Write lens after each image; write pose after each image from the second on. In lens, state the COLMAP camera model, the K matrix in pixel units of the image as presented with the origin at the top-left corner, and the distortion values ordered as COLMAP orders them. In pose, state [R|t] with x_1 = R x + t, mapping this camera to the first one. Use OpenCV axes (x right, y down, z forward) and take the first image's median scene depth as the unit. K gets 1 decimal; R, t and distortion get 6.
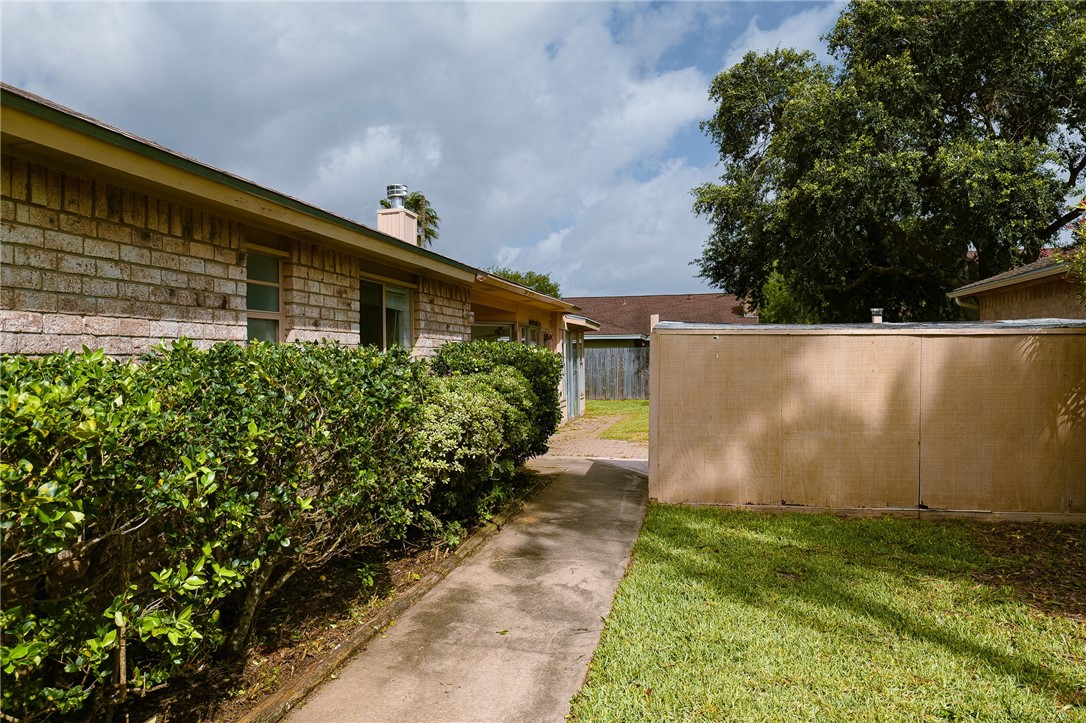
lens RADIAL K [[782.8, 0, 540.8], [0, 782.8, 362.8], [0, 0, 1]] dist [0.013318, 0.003170]
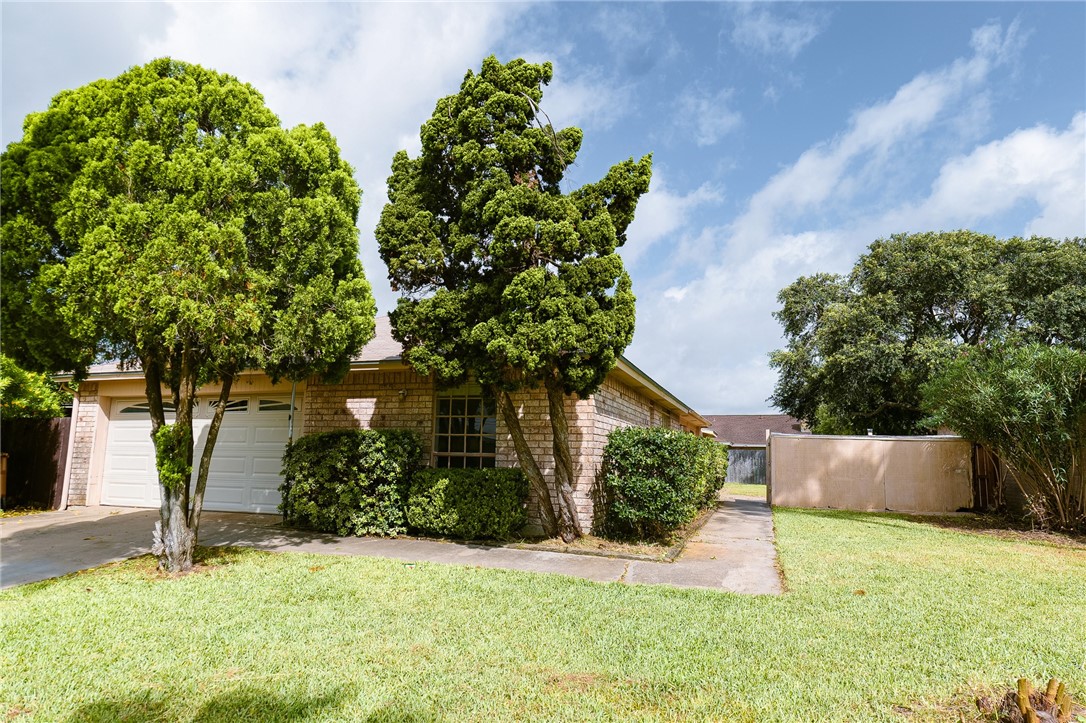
lens RADIAL K [[643.4, 0, 543.5], [0, 643.4, 360.4], [0, 0, 1]] dist [0.001324, 0.001437]
pose [[0.993181, 0.009769, -0.116172, -0.130023], [-0.028331, 0.986836, -0.159225, 0.024939], [0.113087, 0.161430, 0.980383, -0.417135]]
